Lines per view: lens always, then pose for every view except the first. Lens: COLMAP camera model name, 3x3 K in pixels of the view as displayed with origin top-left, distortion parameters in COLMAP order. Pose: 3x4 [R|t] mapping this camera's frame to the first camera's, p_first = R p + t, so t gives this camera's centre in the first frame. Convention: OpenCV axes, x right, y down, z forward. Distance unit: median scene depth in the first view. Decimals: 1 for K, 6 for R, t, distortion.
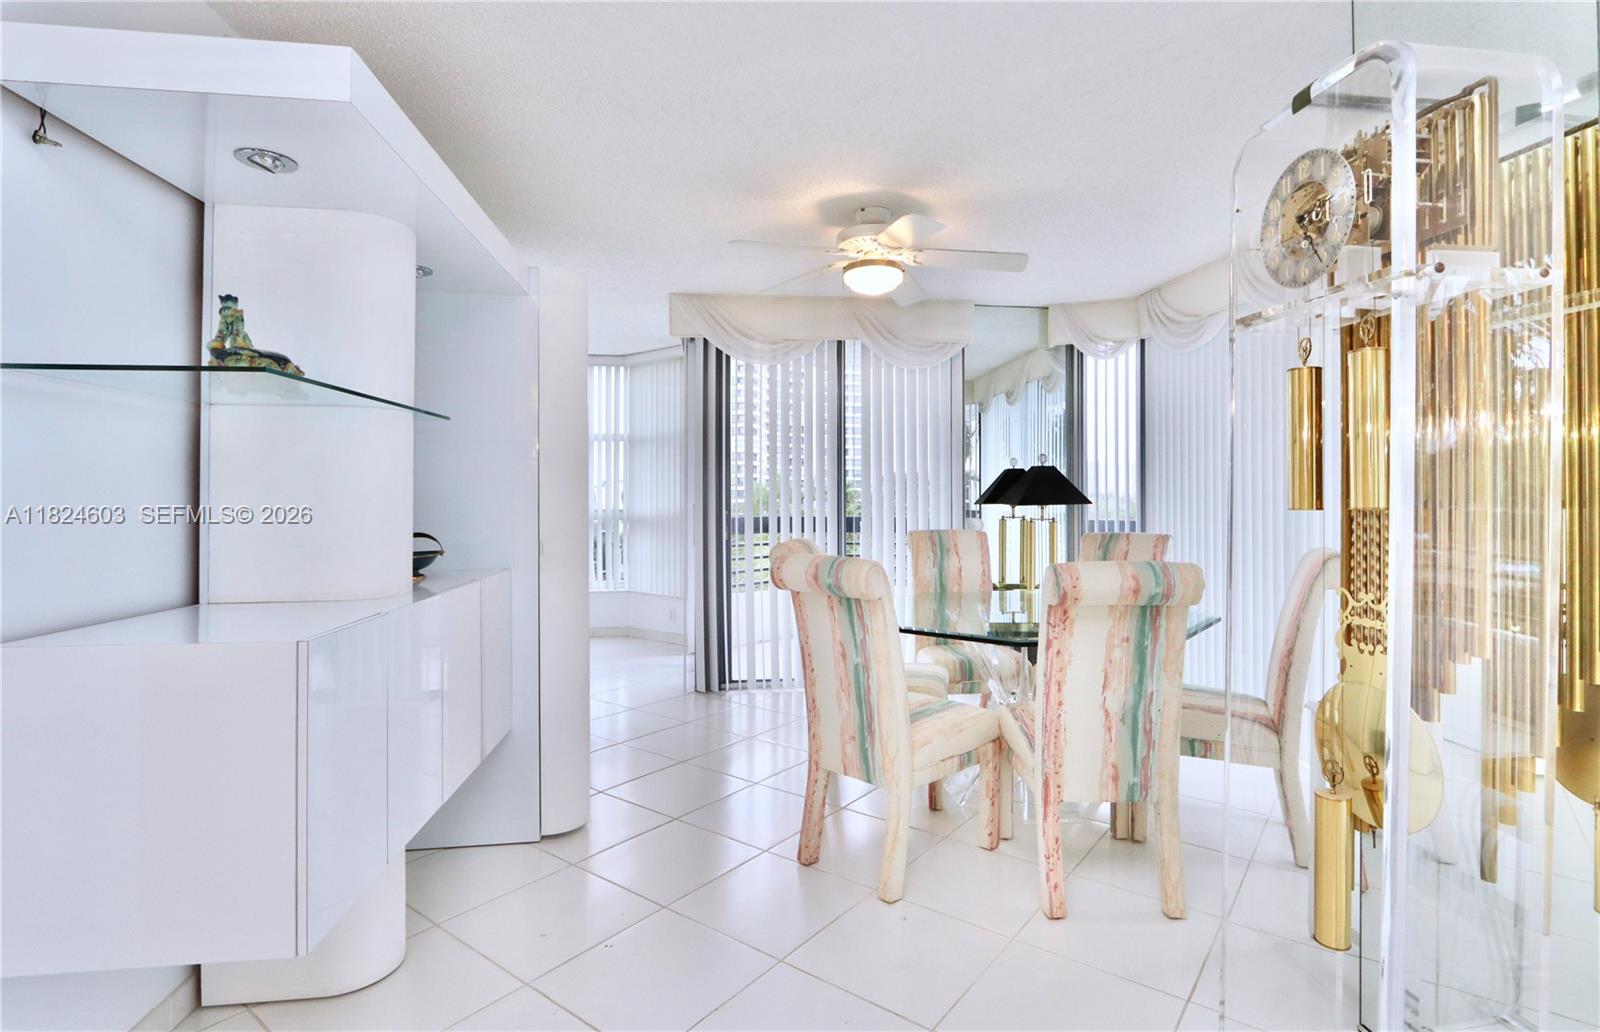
lens RADIAL K [[783.3, 0, 858.2], [0, 783.3, 486.9], [0, 0, 1]] dist [-0.019337, 0.002974]
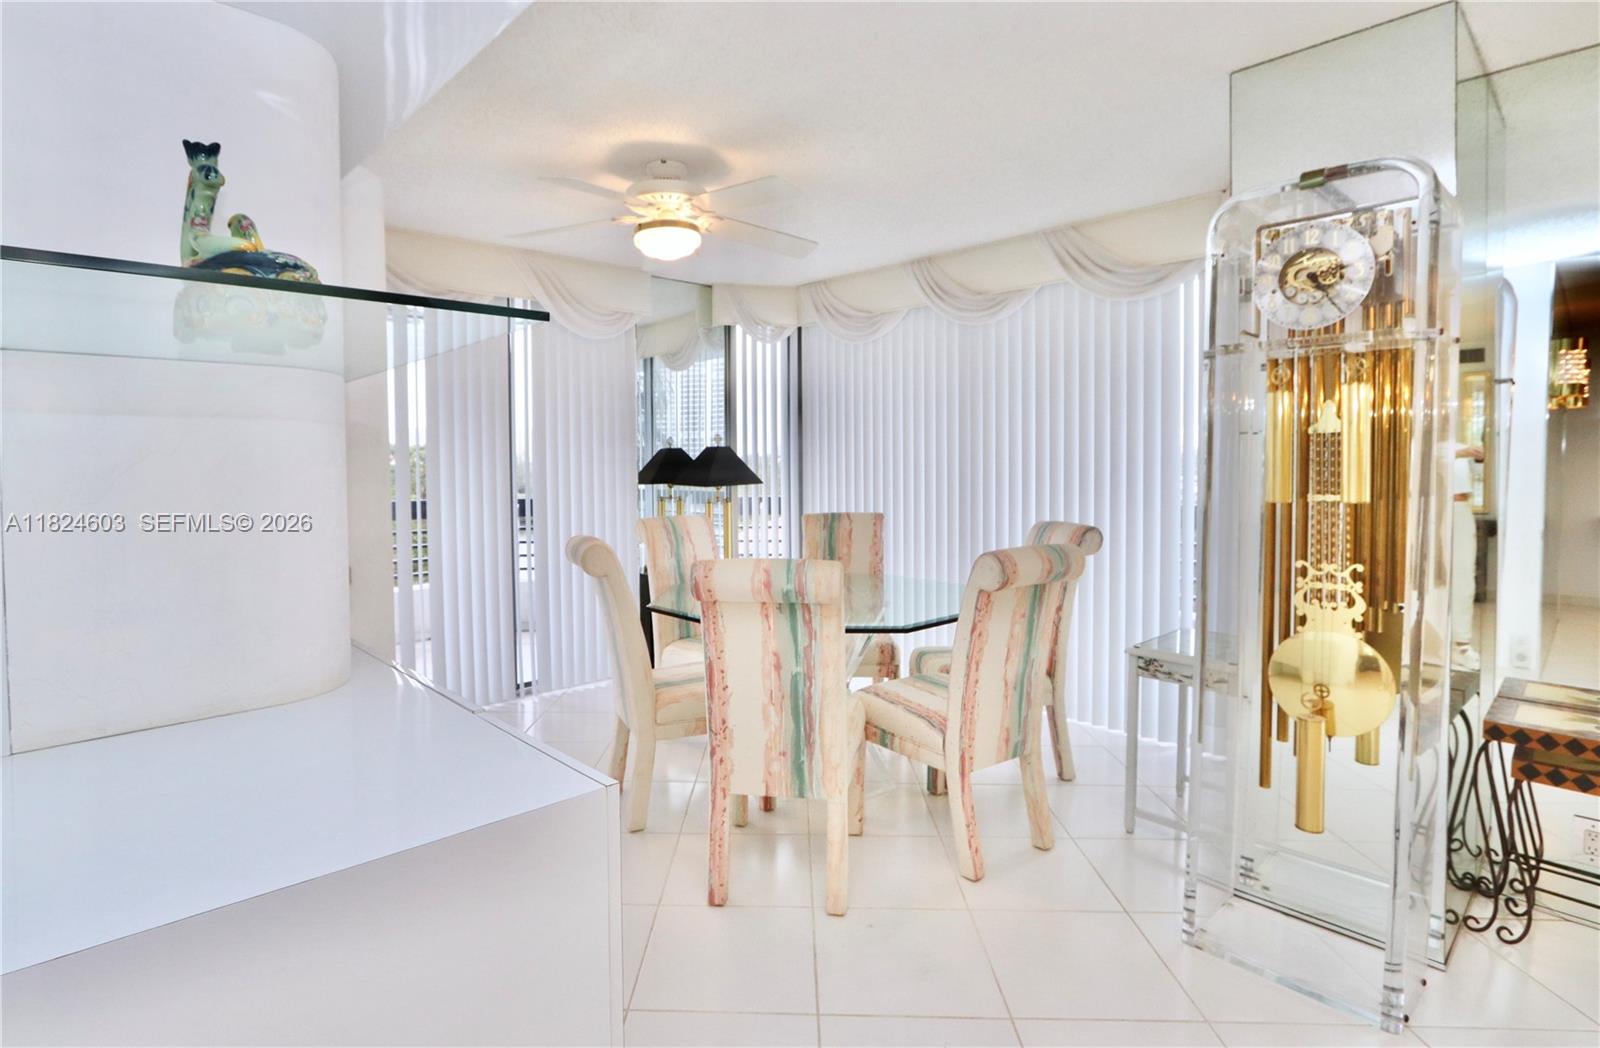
lens RADIAL K [[783.3, 0, 761.4], [0, 783.3, 486.5], [0, 0, 1]] dist [-0.019337, 0.002974]
pose [[0.836080, -0.024912, 0.548041, -0.520111], [0.003214, 0.999174, 0.040516, -0.031055], [-0.548597, -0.032113, 0.835470, 0.251592]]
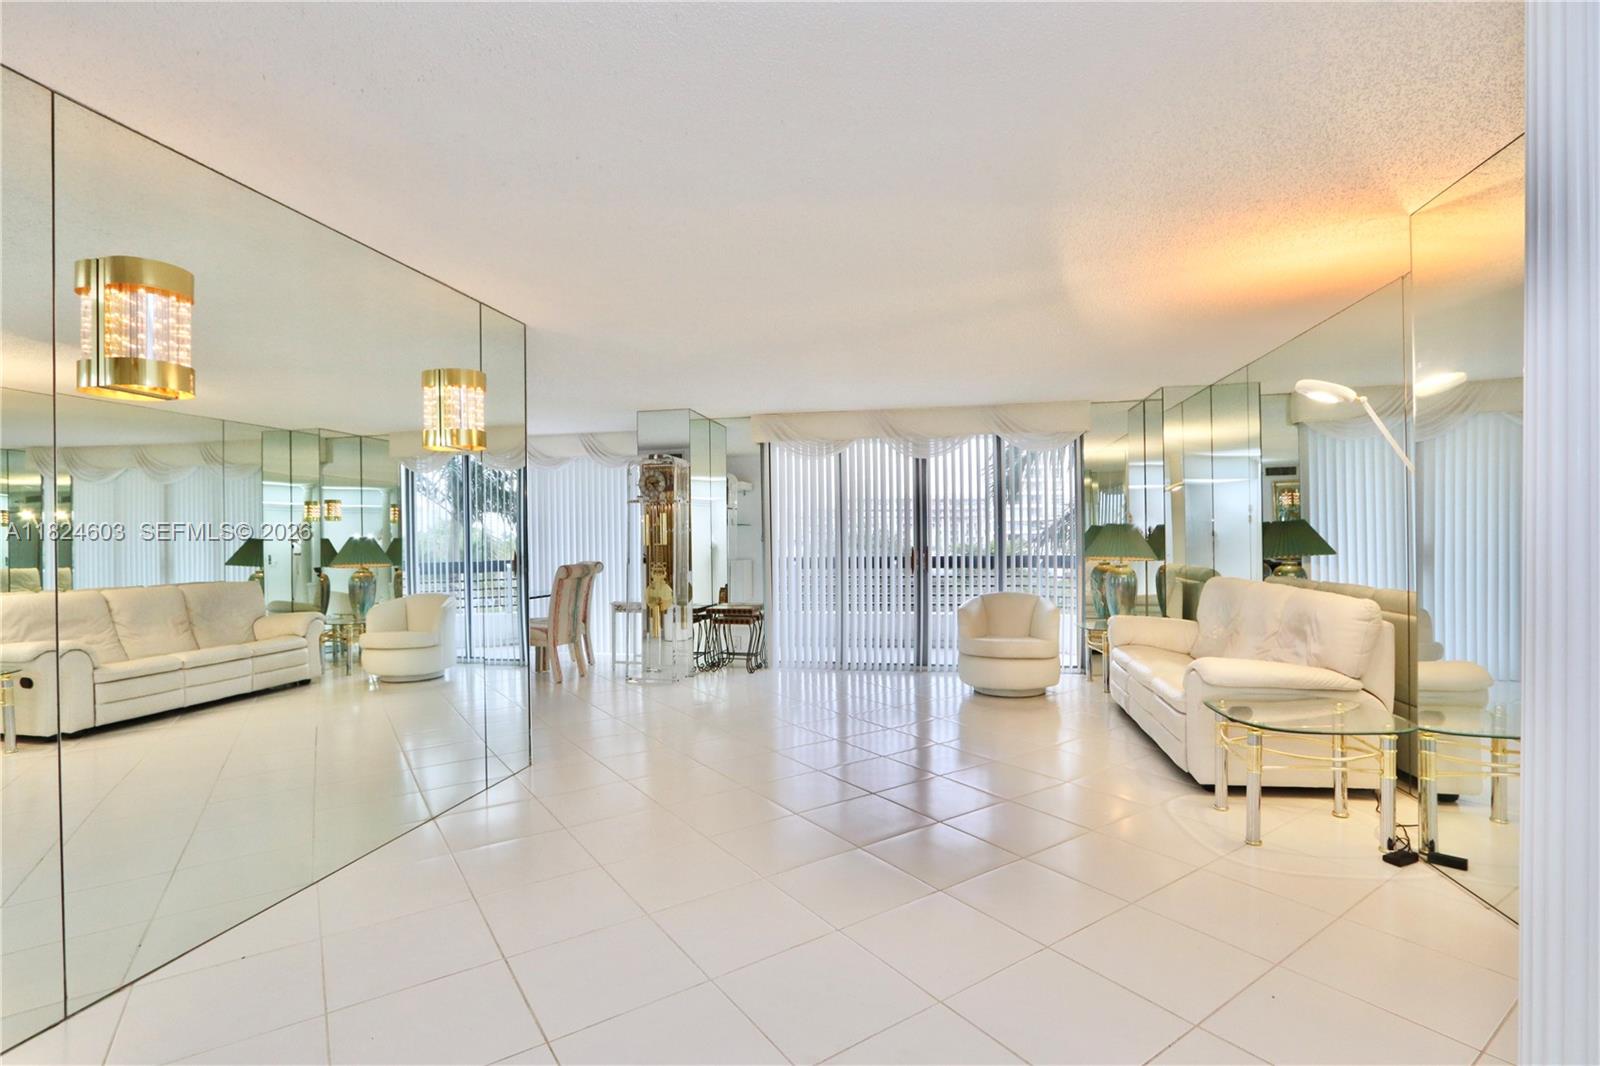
lens RADIAL K [[743.8, 0, 791.4], [0, 743.8, 536.0], [0, 0, 1]] dist [-0.011088, 0.000919]
pose [[0.354675, -0.001935, 0.934988, -1.934478], [0.005883, 0.999983, -0.000163, -0.012113], [-0.934971, 0.005558, 0.354680, -0.793538]]
